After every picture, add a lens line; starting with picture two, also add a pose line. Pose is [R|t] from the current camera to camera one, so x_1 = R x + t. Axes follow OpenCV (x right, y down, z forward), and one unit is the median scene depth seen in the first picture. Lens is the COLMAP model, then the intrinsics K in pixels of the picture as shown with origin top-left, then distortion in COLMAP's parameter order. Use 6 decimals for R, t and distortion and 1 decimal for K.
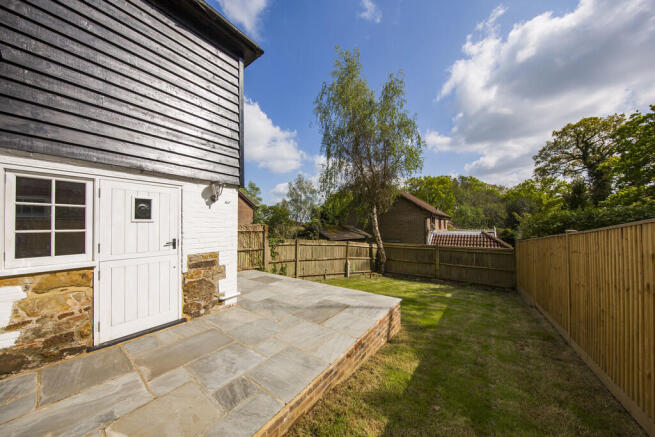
lens RADIAL K [[212.2, 0, 326.9], [0, 212.2, 224.6], [0, 0, 1]] dist [0.000152, -0.000311]
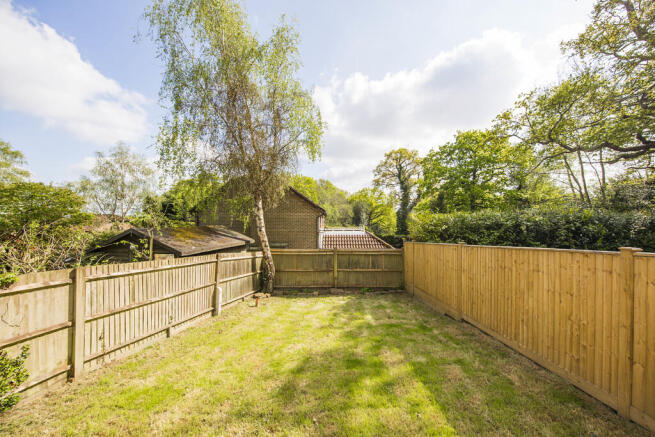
lens RADIAL K [[212.2, 0, 334.5], [0, 212.2, 224.0], [0, 0, 1]] dist [0.000152, -0.000311]
pose [[0.797017, 0.000901, 0.603956, -0.000498], [-0.011290, 0.999846, 0.013407, -0.013740], [-0.603851, -0.017504, 0.796905, 0.293192]]
